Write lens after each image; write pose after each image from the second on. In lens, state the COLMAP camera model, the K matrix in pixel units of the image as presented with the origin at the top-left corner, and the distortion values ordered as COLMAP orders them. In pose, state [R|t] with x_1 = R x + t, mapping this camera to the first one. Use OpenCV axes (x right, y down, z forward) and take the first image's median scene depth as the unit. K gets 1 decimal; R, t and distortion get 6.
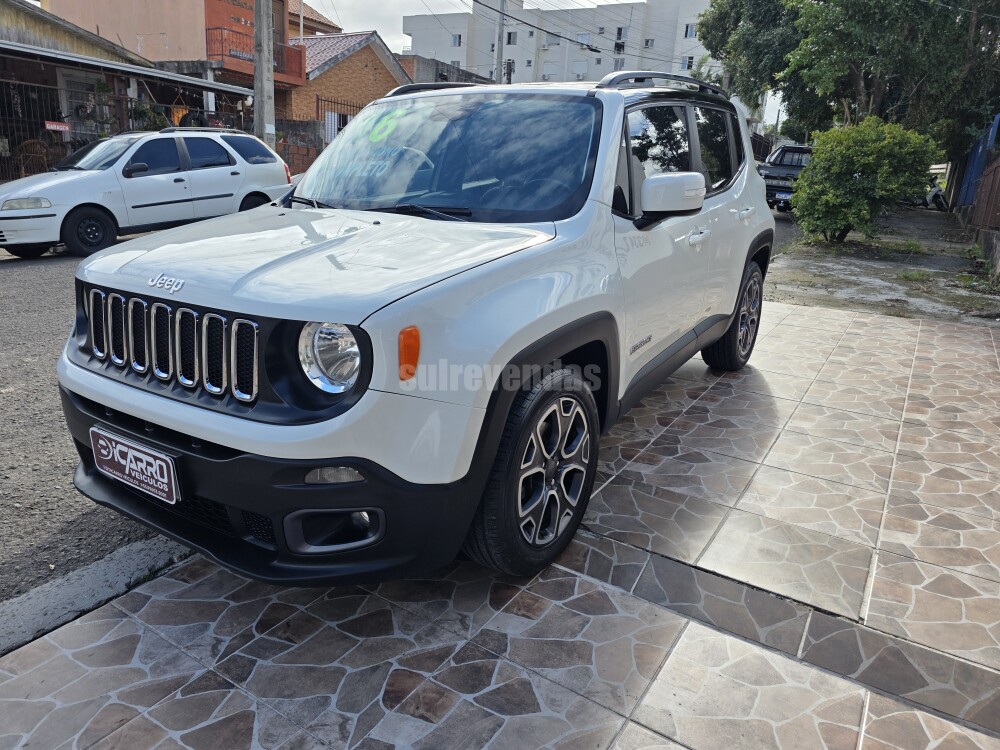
lens RADIAL K [[662.3, 0, 505.0], [0, 662.3, 369.6], [0, 0, 1]] dist [0.044477, -0.036897]
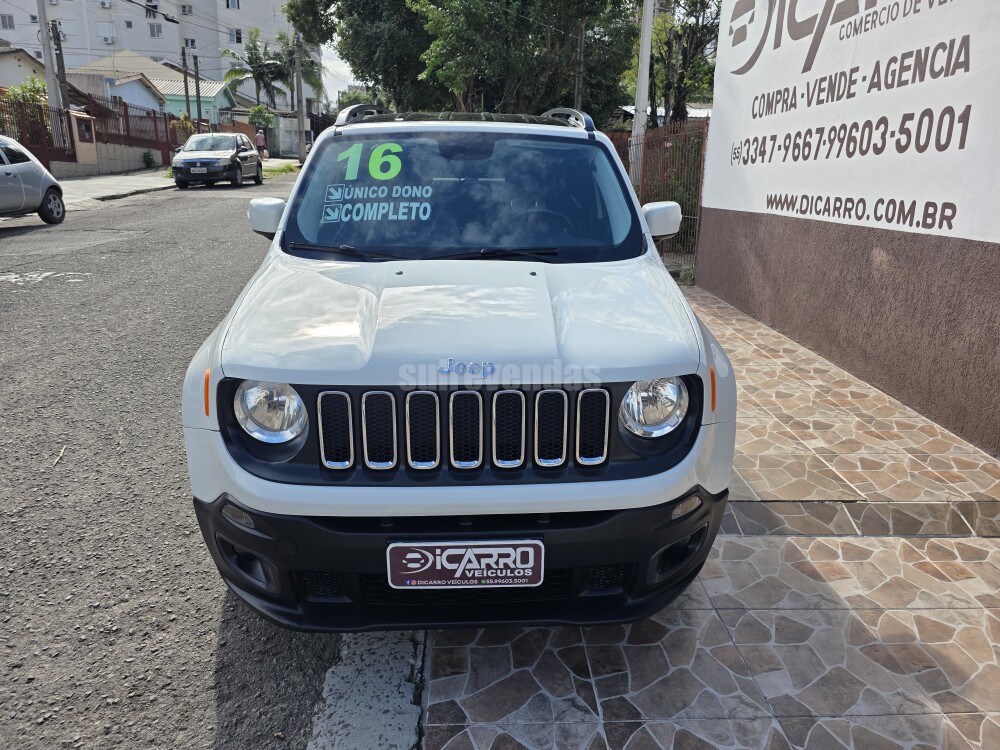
lens RADIAL K [[659.4, 0, 512.3], [0, 659.4, 366.1], [0, 0, 1]] dist [0.048386, -0.041436]
pose [[0.816249, -0.186944, 0.546616, -0.957295], [0.172132, 0.981919, 0.078778, -0.194189], [-0.551460, 0.029788, 0.833670, 0.179286]]
